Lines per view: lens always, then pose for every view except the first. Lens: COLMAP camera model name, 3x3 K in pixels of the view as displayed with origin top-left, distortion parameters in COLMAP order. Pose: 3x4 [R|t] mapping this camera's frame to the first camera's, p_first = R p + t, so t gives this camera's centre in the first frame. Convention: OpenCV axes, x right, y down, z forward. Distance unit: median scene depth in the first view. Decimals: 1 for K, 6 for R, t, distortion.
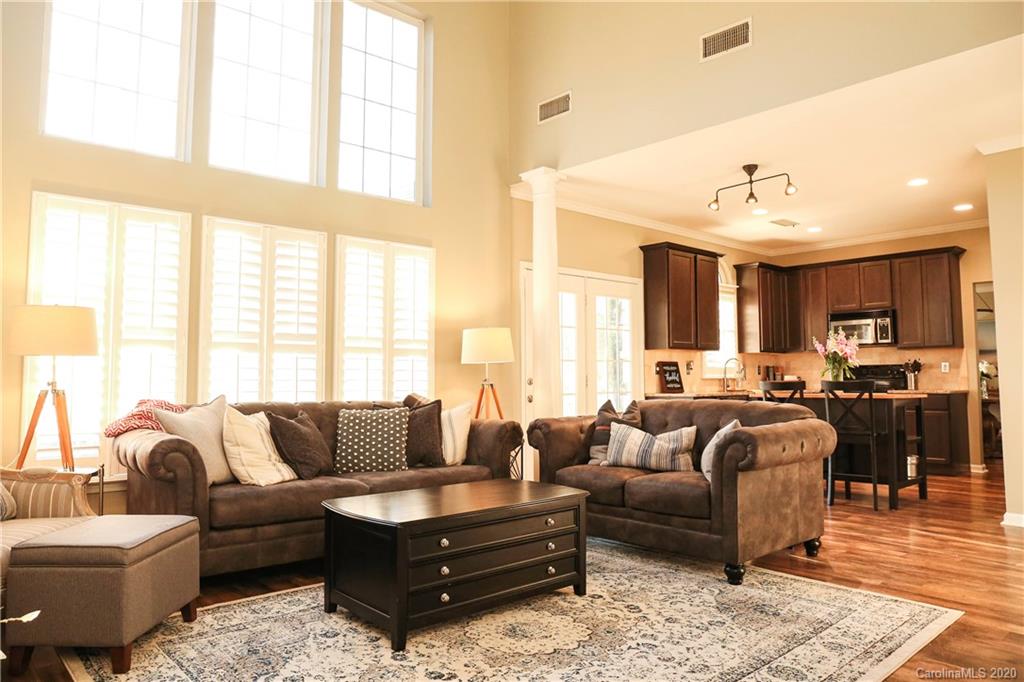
lens RADIAL K [[712.6, 0, 523.5], [0, 712.6, 328.5], [0, 0, 1]] dist [-0.118405, 0.094366]
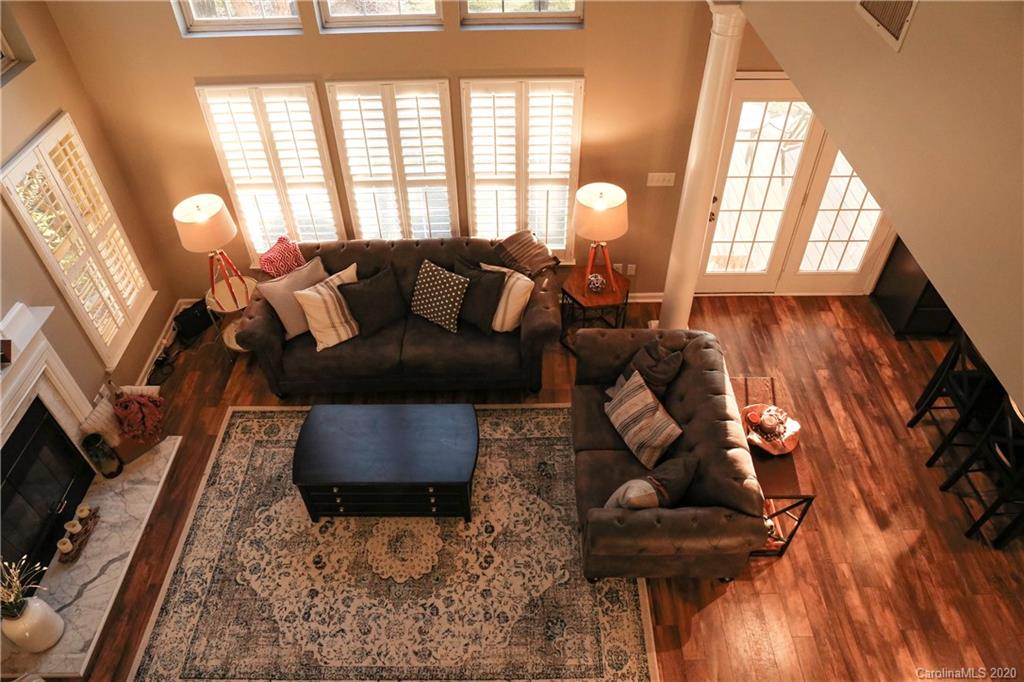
lens RADIAL K [[712.6, 0, 523.5], [0, 712.6, 328.5], [0, 0, 1]] dist [-0.118405, 0.094366]
pose [[0.740114, 0.463331, -0.487396, 0.438293], [0.048401, 0.686192, 0.725809, -0.606069], [0.670737, -0.560772, 0.485435, 0.400830]]
